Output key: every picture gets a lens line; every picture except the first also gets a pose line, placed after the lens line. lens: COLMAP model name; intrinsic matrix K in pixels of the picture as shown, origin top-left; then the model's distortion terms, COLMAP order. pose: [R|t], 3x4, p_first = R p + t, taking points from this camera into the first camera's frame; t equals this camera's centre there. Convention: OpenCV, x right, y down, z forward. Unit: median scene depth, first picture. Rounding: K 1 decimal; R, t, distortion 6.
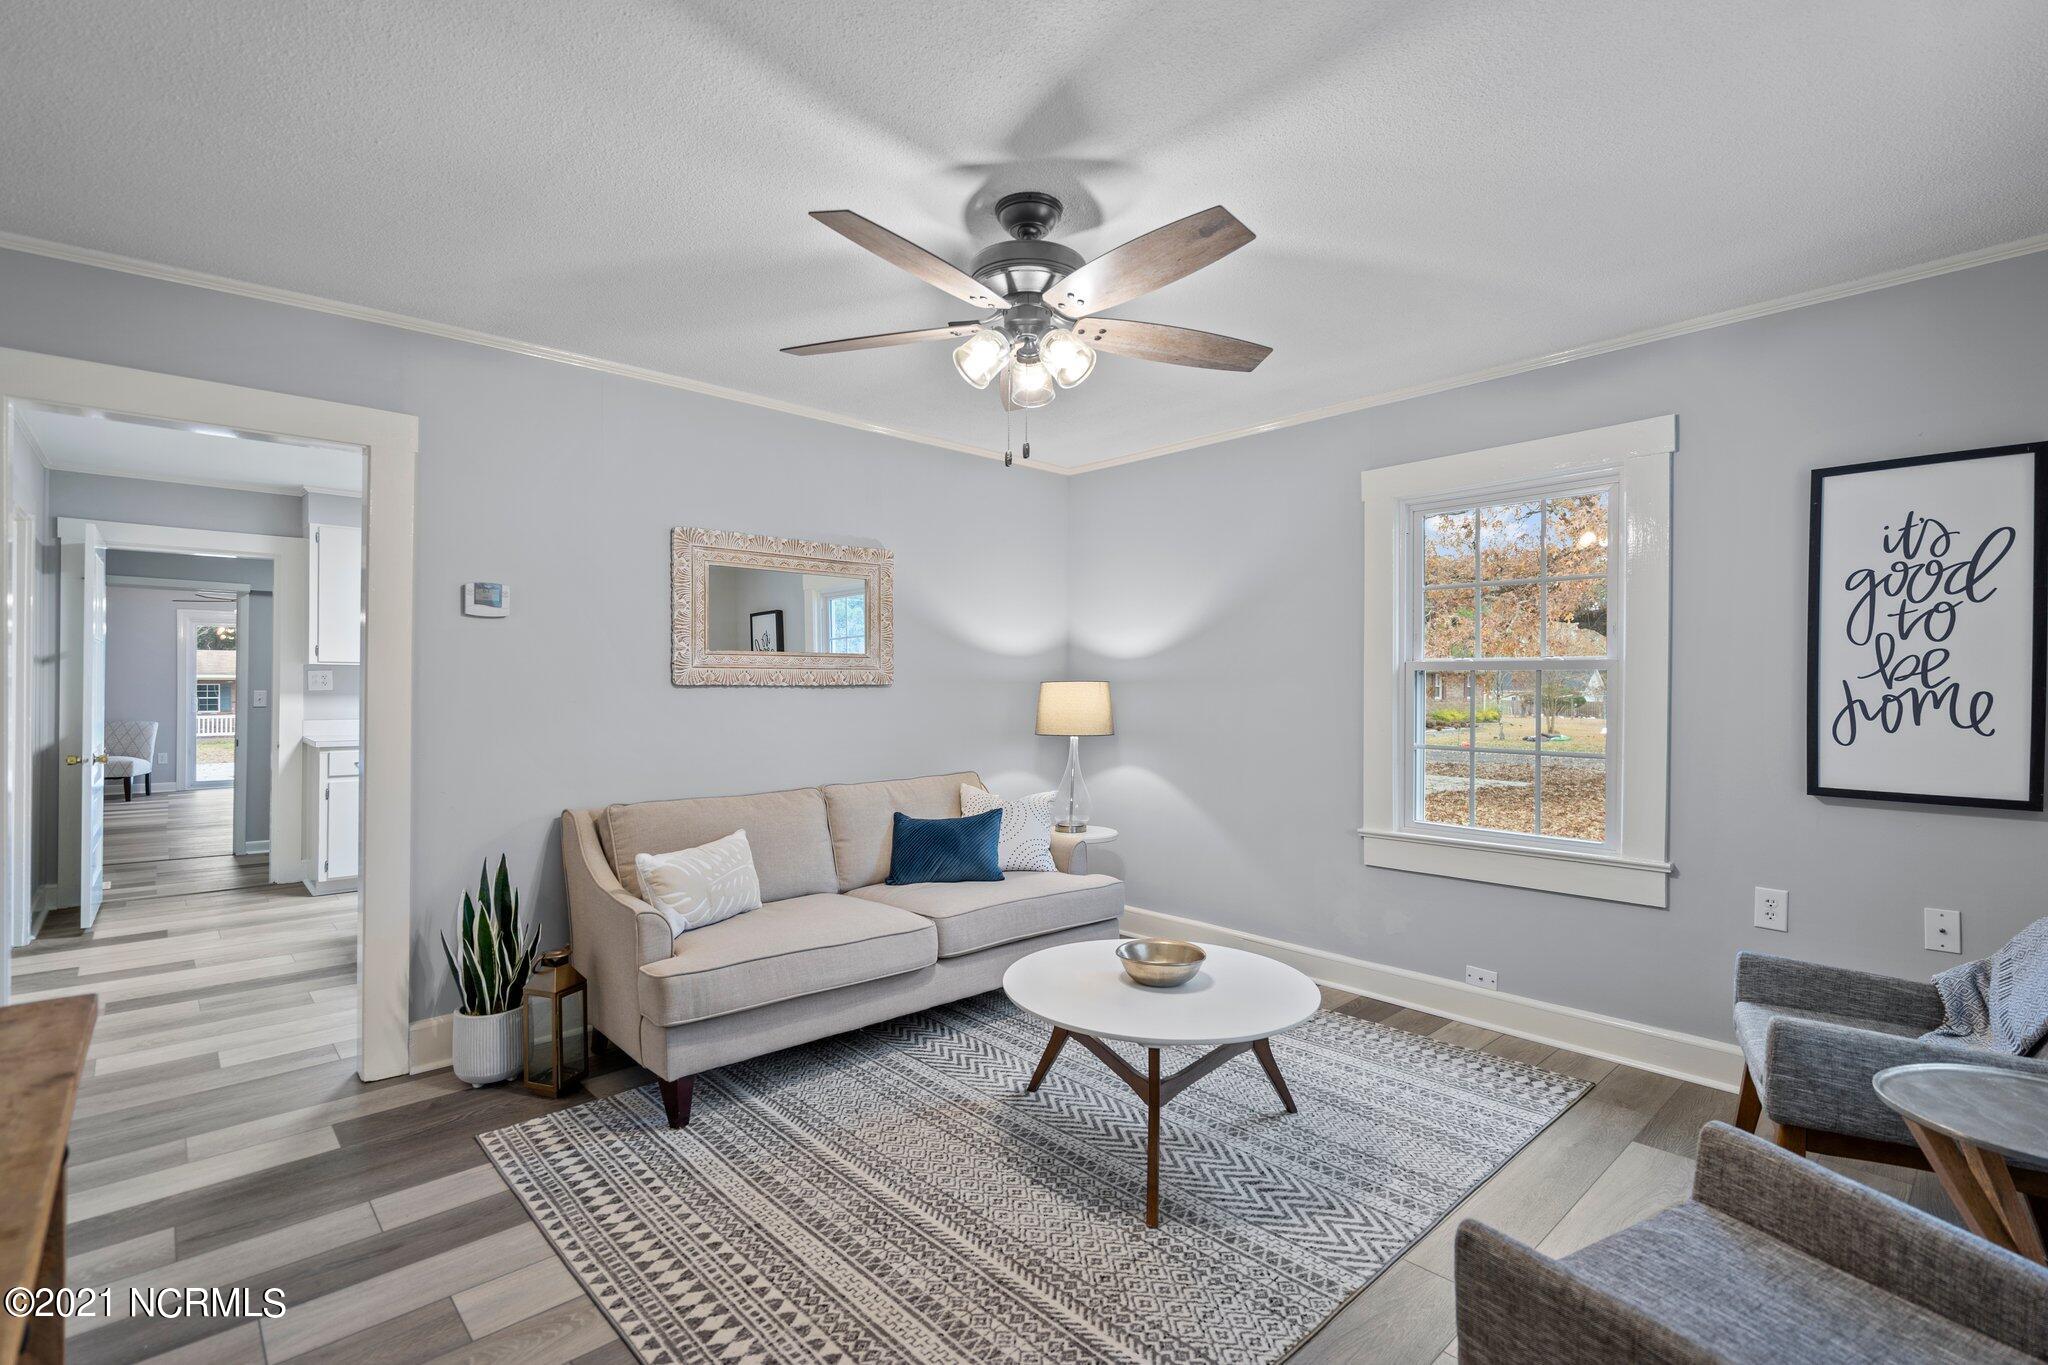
lens RADIAL K [[936.3, 0, 1020.9], [0, 936.3, 691.9], [0, 0, 1]] dist [-0.007912, 0.000476]
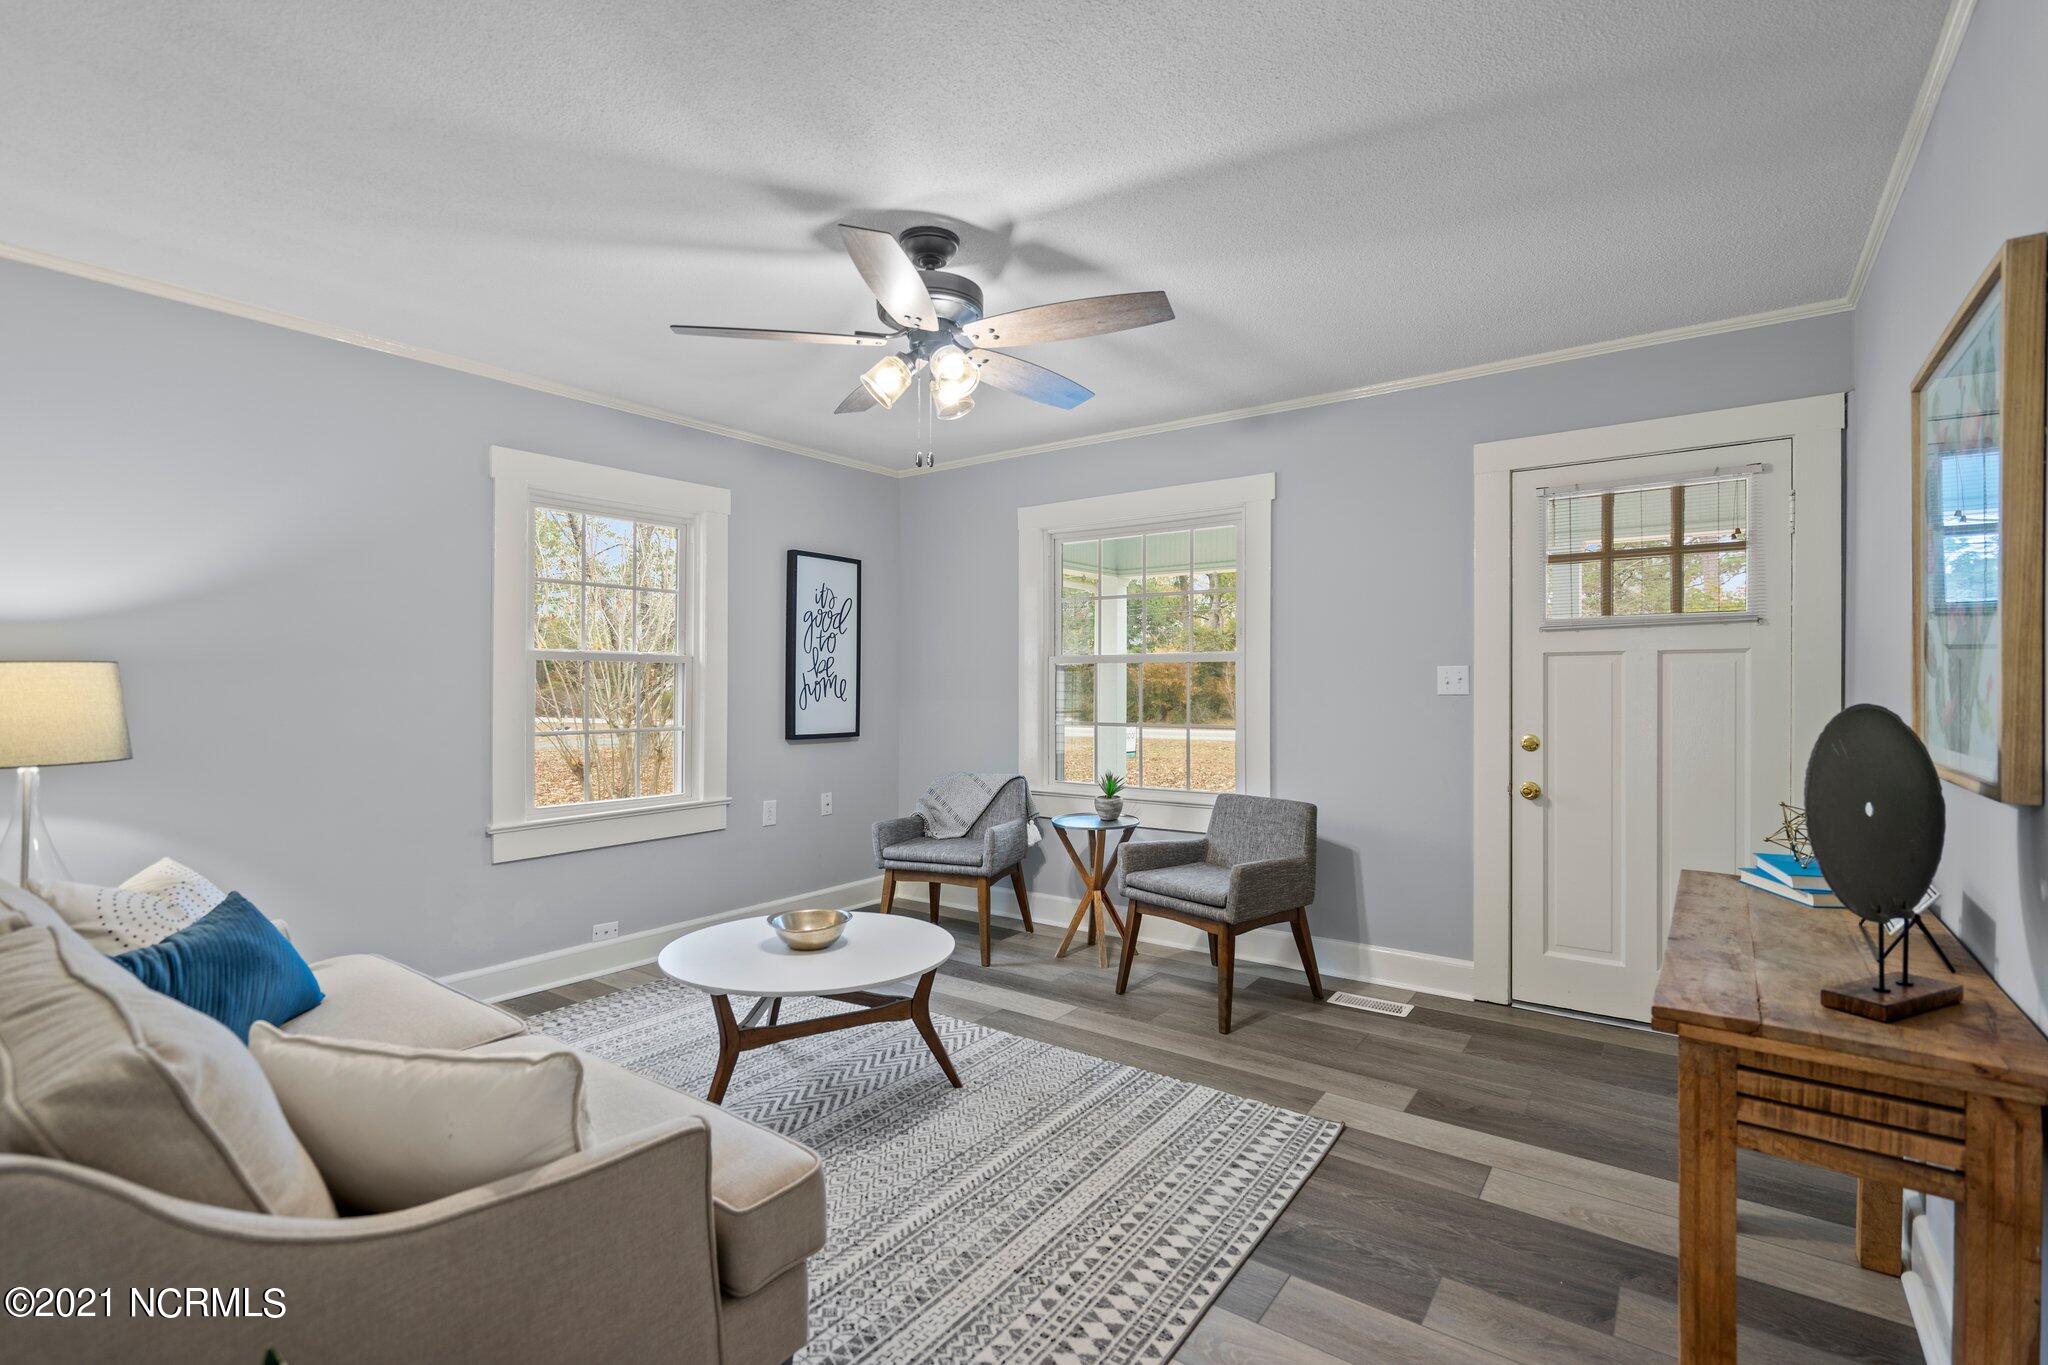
lens RADIAL K [[936.3, 0, 1020.9], [0, 936.3, 691.9], [0, 0, 1]] dist [-0.007912, 0.000476]
pose [[-0.191584, -0.013037, 0.981390, -0.971857], [0.001229, 0.999908, 0.013523, -0.000001], [-0.981475, 0.003797, -0.191551, 0.977961]]
